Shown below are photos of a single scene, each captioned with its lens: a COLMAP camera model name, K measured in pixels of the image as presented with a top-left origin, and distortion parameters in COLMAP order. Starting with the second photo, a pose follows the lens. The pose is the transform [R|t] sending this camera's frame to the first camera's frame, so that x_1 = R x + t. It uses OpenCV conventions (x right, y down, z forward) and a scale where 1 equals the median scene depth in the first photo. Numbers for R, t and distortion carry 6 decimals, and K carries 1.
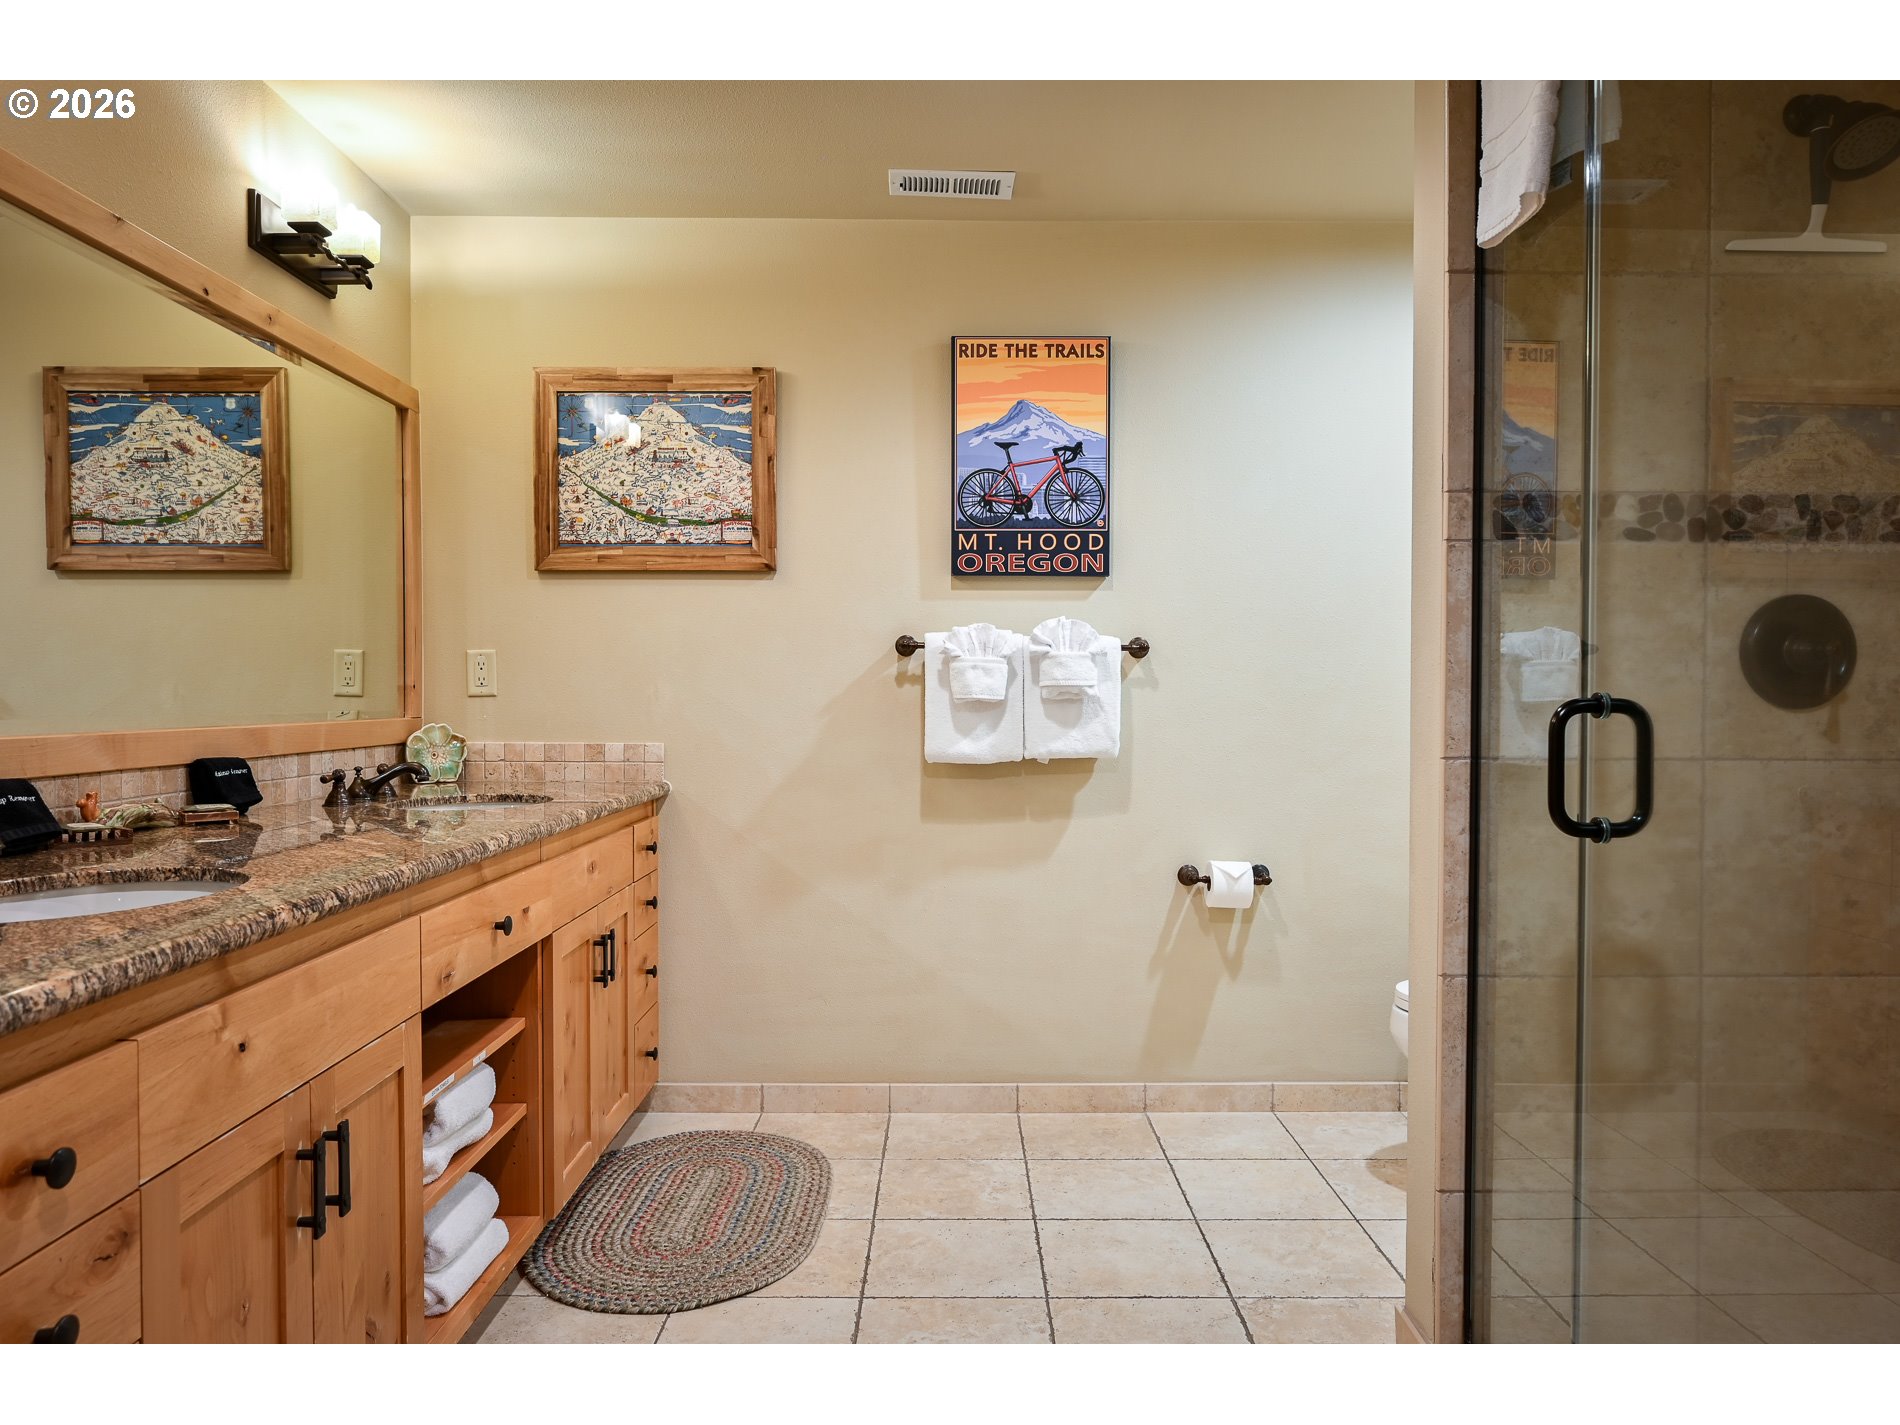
lens RADIAL K [[1362.9, 0, 950.8], [0, 1362.9, 710.0], [0, 0, 1]] dist [-0.002889, 0.002971]
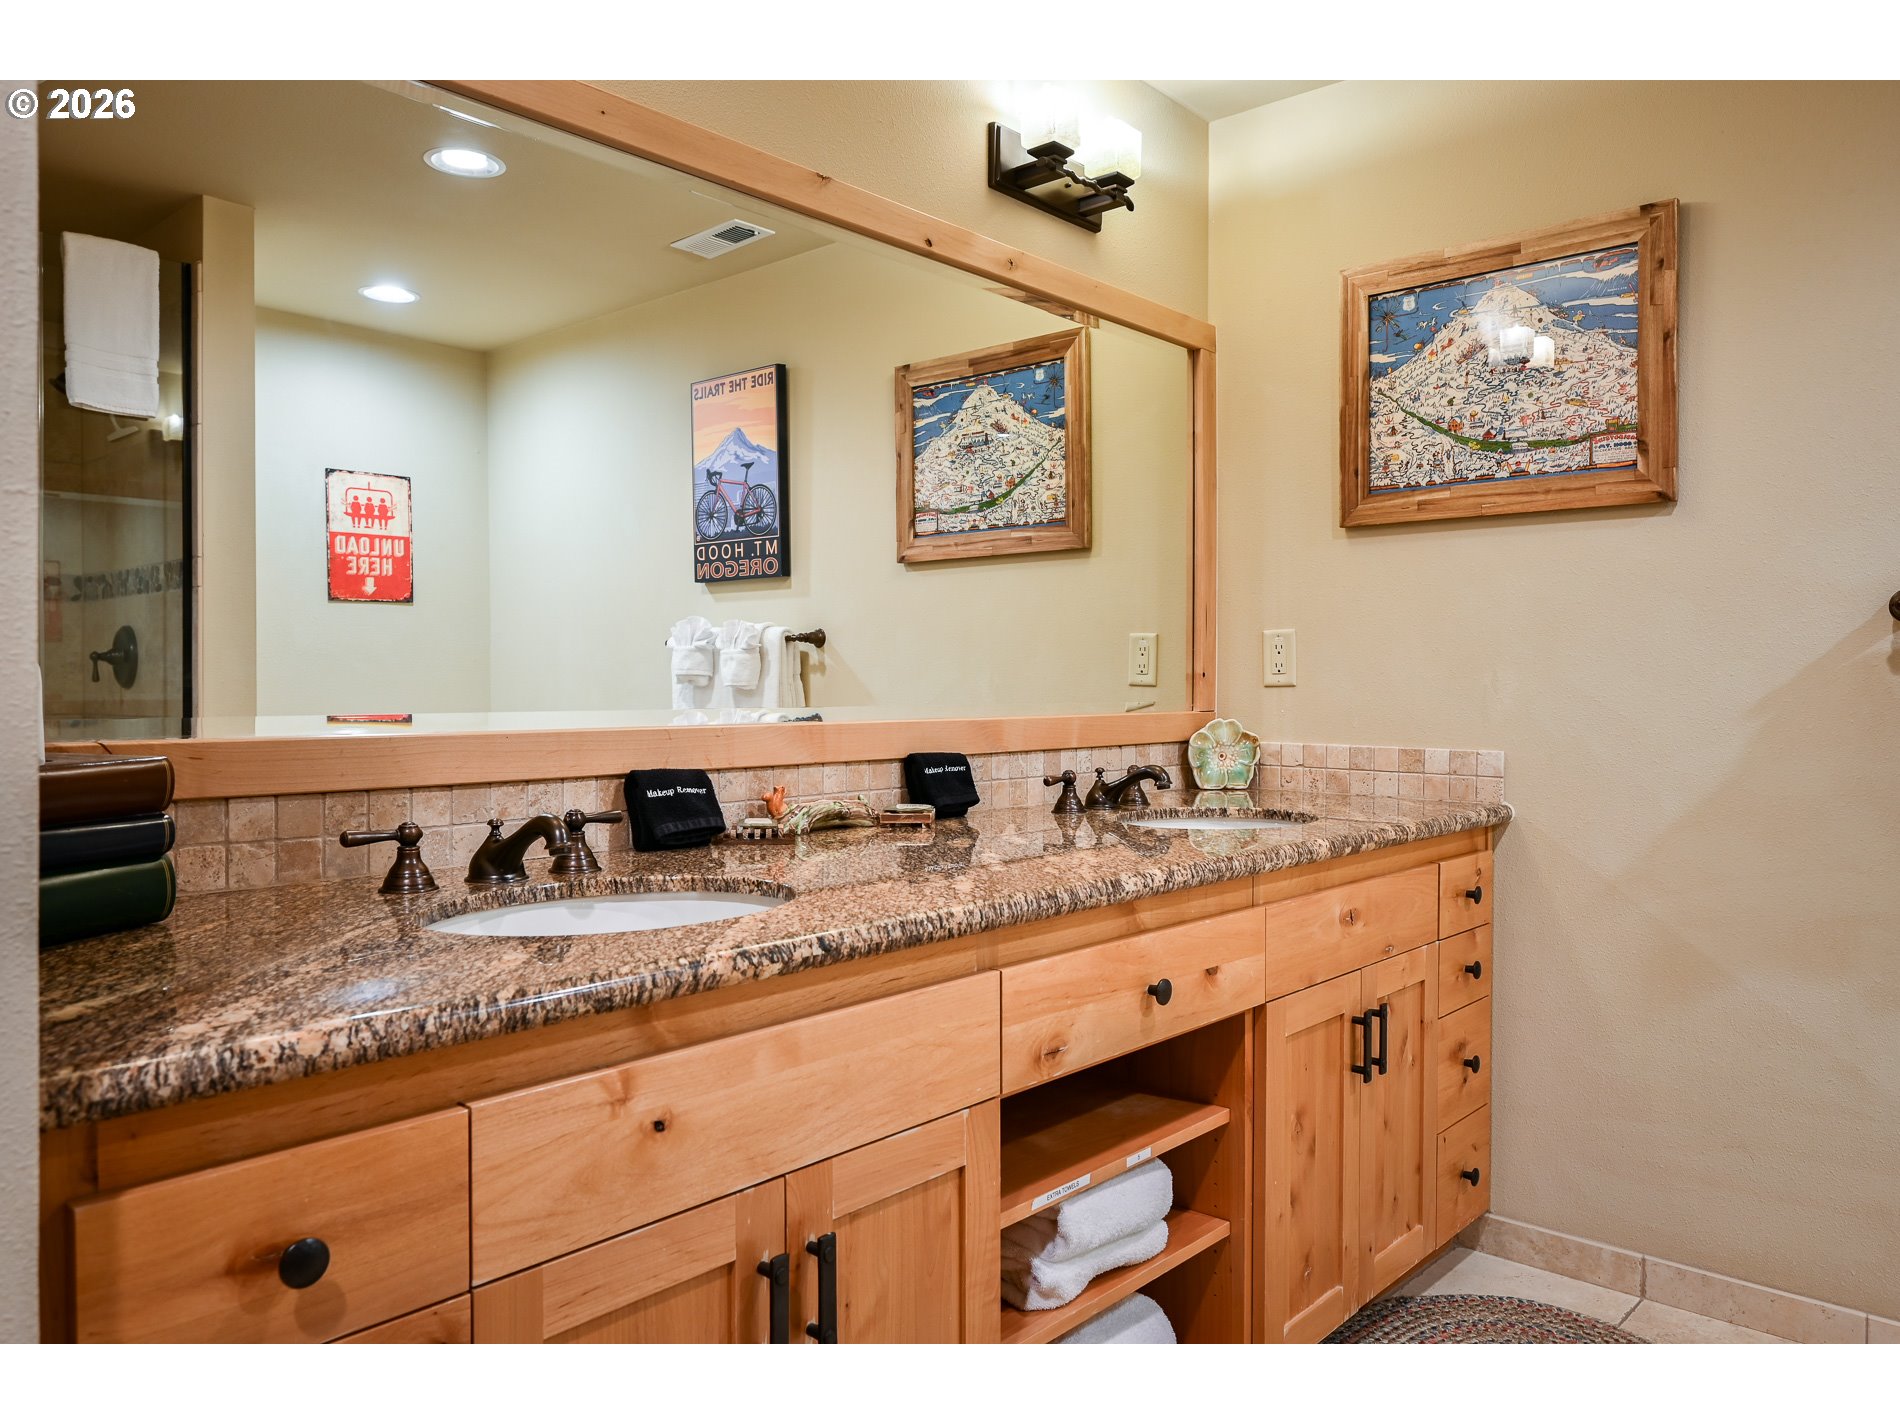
lens RADIAL K [[1362.9, 0, 951.6], [0, 1362.9, 704.3], [0, 0, 1]] dist [-0.002889, 0.002971]
pose [[0.729296, 0.011223, -0.684106, 0.074884], [-0.009558, 0.999935, 0.006214, -0.002620], [0.684131, 0.002007, 0.729356, 0.275633]]
